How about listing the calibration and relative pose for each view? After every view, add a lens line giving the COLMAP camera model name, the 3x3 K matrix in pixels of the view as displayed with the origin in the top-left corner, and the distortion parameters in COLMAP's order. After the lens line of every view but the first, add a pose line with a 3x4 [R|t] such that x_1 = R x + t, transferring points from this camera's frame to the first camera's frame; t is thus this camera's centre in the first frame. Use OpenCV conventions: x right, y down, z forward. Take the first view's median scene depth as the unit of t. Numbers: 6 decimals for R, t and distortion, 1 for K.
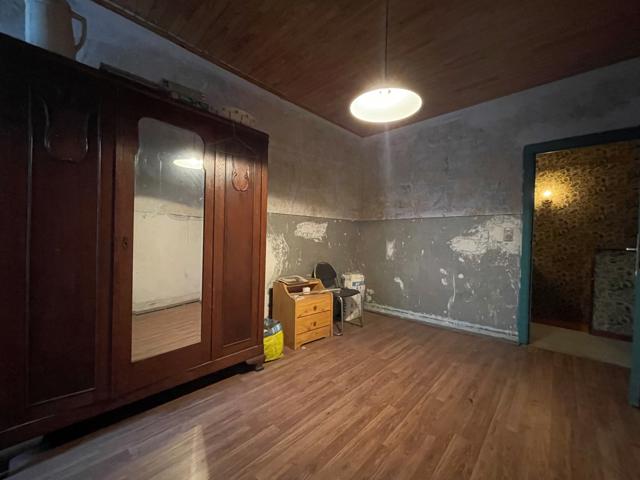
lens RADIAL K [[264.0, 0, 320.0], [0, 264.0, 240.0], [0, 0, 1]] dist [-0.000011, 0.000047]
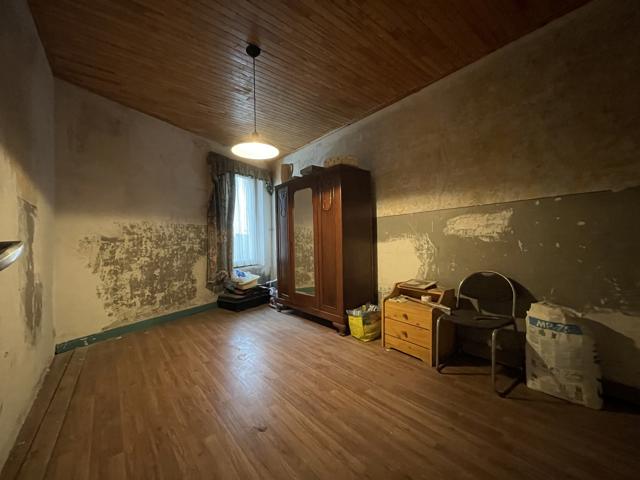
lens RADIAL K [[256.9, 0, 319.2], [0, 256.9, 242.2], [0, 0, 1]] dist [-0.001207, -0.000097]
pose [[-0.136588, -0.015661, -0.990504, 0.801838], [0.009471, 0.999809, -0.017114, 0.019508], [0.990583, -0.011719, -0.136414, 0.765241]]
